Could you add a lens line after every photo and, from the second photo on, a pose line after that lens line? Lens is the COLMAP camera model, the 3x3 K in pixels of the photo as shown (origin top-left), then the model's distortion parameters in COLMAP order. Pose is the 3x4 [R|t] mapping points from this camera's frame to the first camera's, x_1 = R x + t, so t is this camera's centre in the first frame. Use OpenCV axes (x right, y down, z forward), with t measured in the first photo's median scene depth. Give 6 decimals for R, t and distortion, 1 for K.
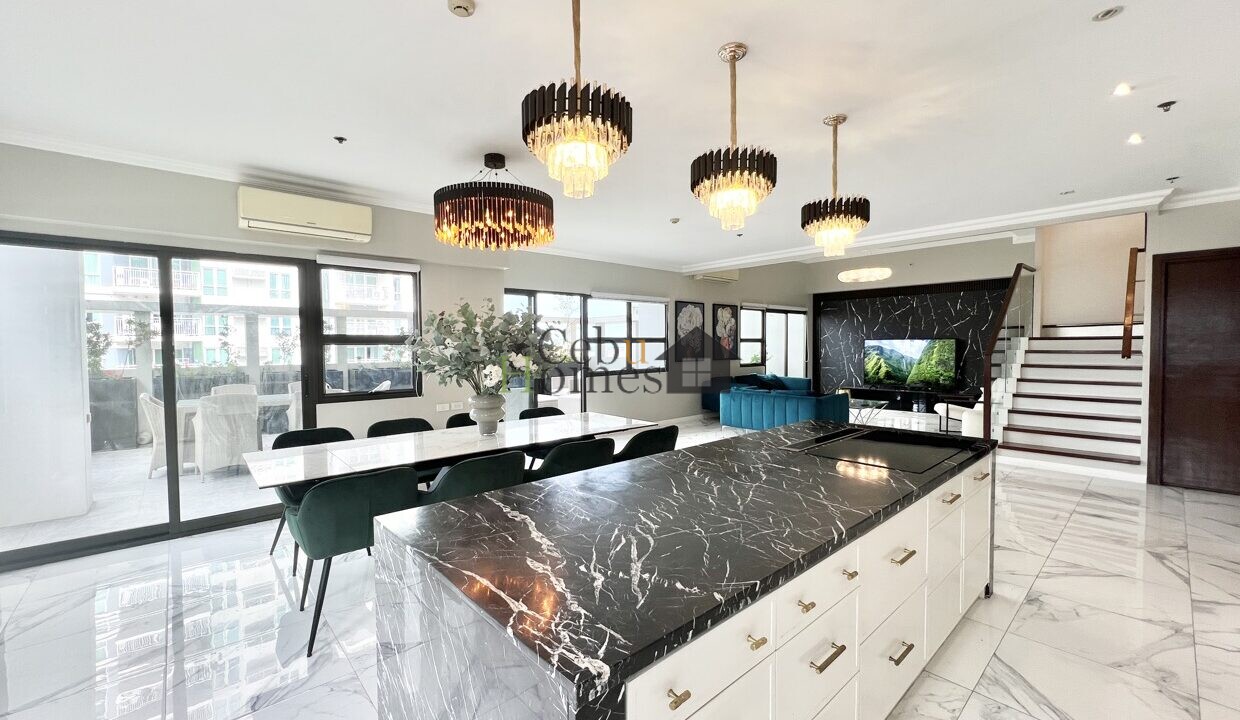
lens RADIAL K [[494.8, 0, 620.0], [0, 494.8, 357.7], [0, 0, 1]] dist [-0.003532, 0.000658]
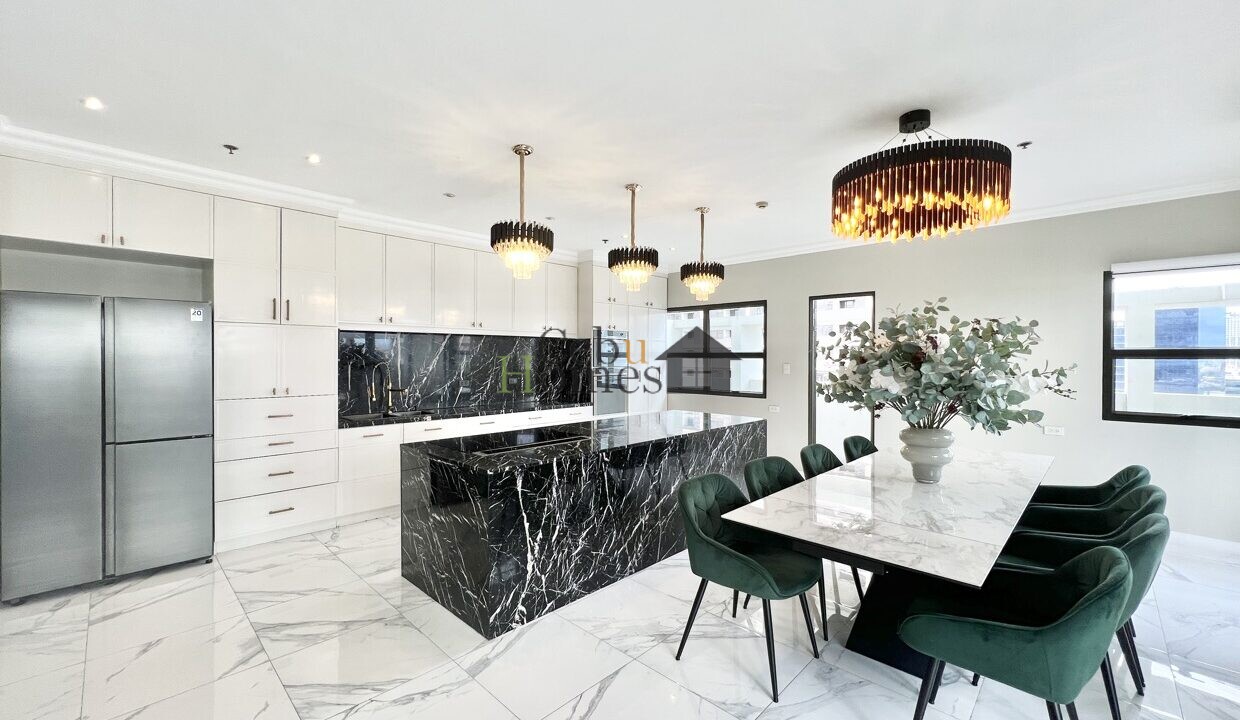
lens RADIAL K [[494.7, 0, 623.4], [0, 494.7, 359.1], [0, 0, 1]] dist [-0.000942, 0.000358]
pose [[-0.996912, 0.006505, -0.078256, 0.128728], [0.003737, 0.999364, 0.035472, -0.029847], [0.078437, 0.035070, -0.996302, 0.869344]]
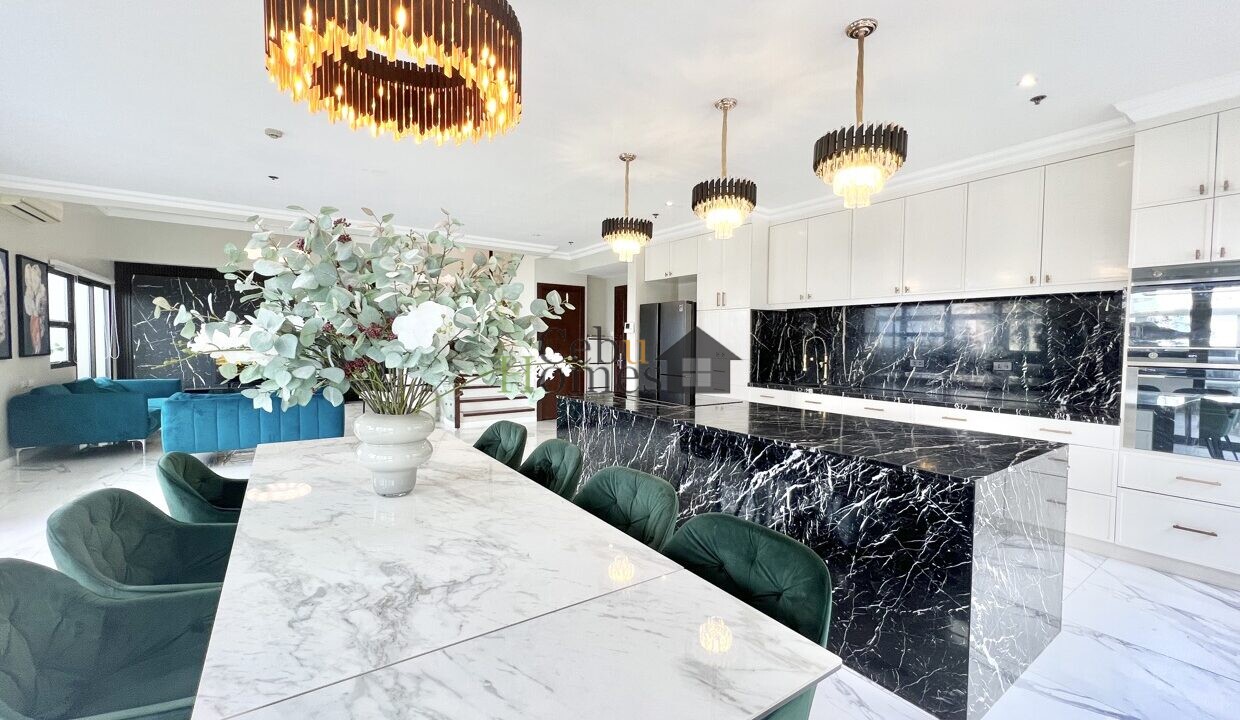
lens RADIAL K [[494.7, 0, 612.4], [0, 494.7, 362.0], [0, 0, 1]] dist [-0.000942, 0.000358]
pose [[0.128143, -0.032028, 0.991238, -0.365153], [0.018938, 0.999375, 0.029843, 0.008095], [-0.991575, 0.014948, 0.128670, 0.367973]]
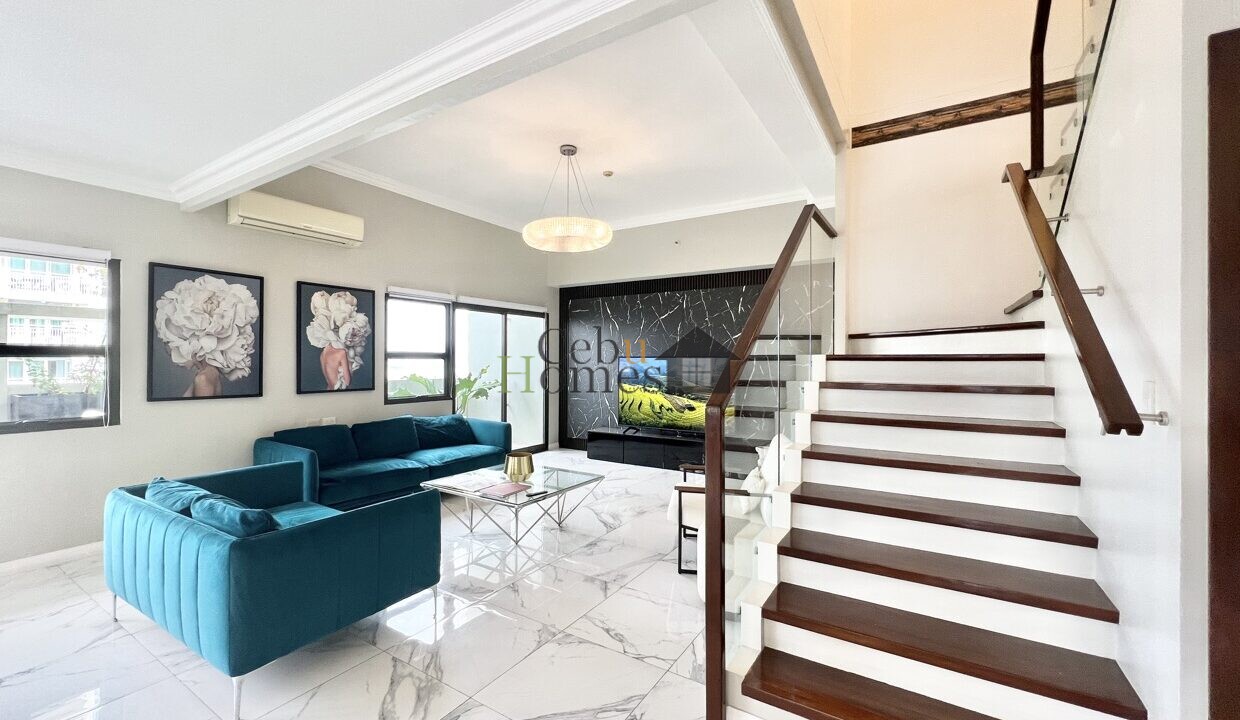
lens RADIAL K [[494.7, 0, 617.9], [0, 494.7, 360.0], [0, 0, 1]] dist [-0.000942, 0.000358]
pose [[0.962230, 0.011129, 0.272010, 0.486013], [-0.003383, 0.999576, -0.028931, -0.021398], [-0.272216, 0.026918, 0.961860, 0.573423]]
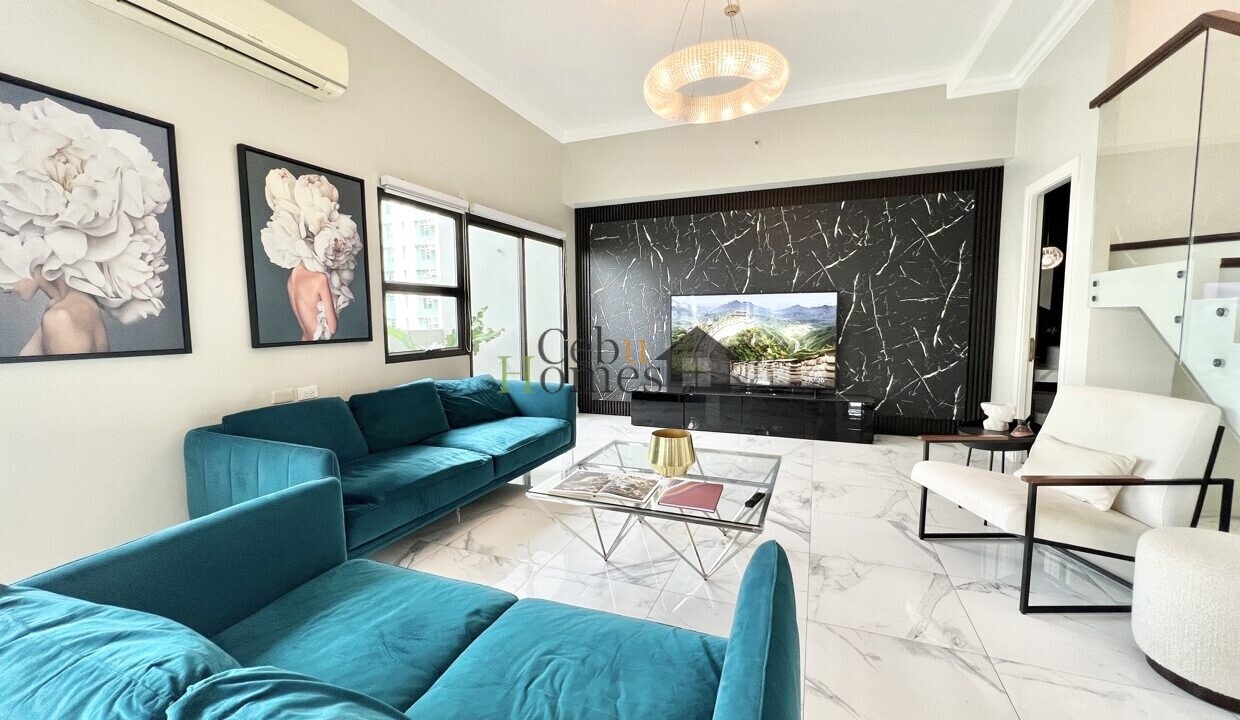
lens RADIAL K [[494.7, 0, 618.1], [0, 494.7, 358.9], [0, 0, 1]] dist [-0.000942, 0.000358]
pose [[0.896858, -0.039963, 0.440509, 0.335906], [0.016279, 0.998218, 0.057414, -0.002381], [-0.442018, -0.044322, 0.895910, 0.867409]]
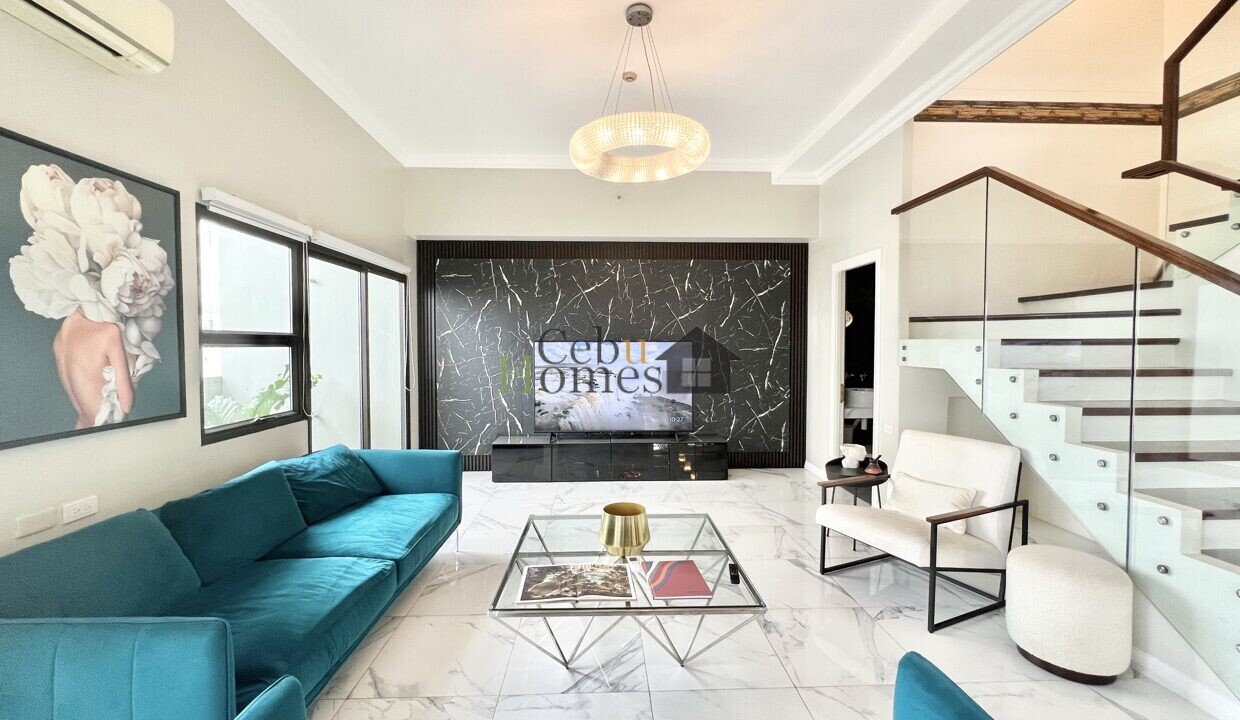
lens RADIAL K [[494.8, 0, 616.3], [0, 494.8, 360.9], [0, 0, 1]] dist [-0.003532, 0.000658]
pose [[0.640177, -0.020429, 0.767956, 0.264227], [0.018305, 0.999768, 0.011336, -0.032810], [-0.768009, 0.006800, 0.640403, 0.961976]]
